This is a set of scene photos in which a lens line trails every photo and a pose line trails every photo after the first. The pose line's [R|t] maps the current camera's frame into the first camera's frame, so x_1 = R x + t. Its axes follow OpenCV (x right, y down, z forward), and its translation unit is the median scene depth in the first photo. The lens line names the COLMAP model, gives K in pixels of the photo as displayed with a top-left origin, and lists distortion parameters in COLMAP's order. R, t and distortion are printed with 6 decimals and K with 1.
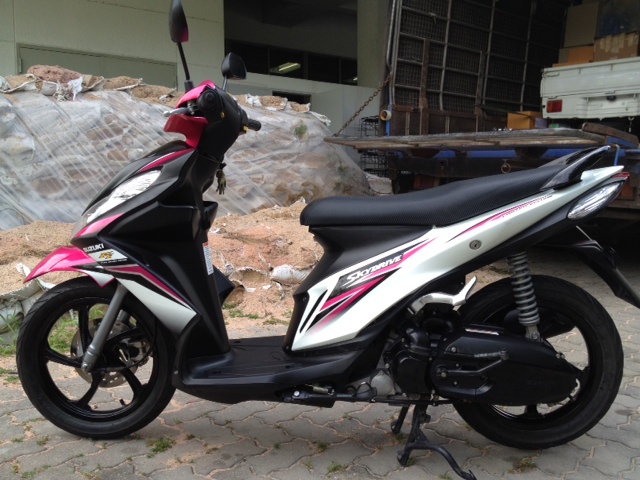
lens RADIAL K [[657.2, 0, 313.5], [0, 657.2, 241.9], [0, 0, 1]] dist [0.011147, 0.000000]
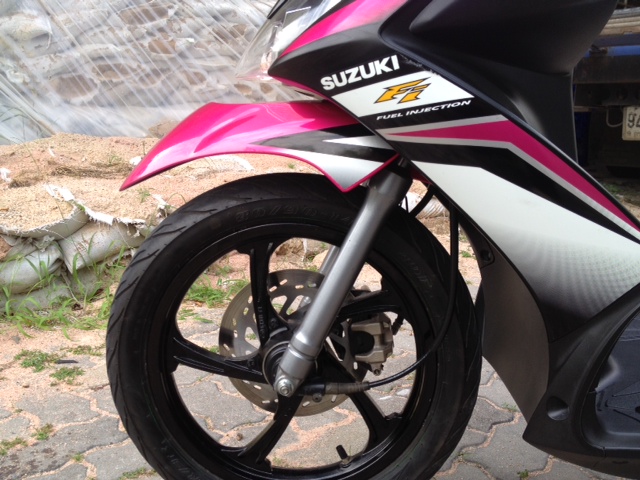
lens RADIAL K [[657.2, 0, 325.9], [0, 657.2, 236.8], [0, 0, 1]] dist [0.011147, 0.000000]
pose [[0.999669, -0.013641, 0.021803, -0.141815], [0.011810, 0.996560, 0.082029, 0.026062], [-0.022847, -0.081745, 0.996391, 0.254858]]
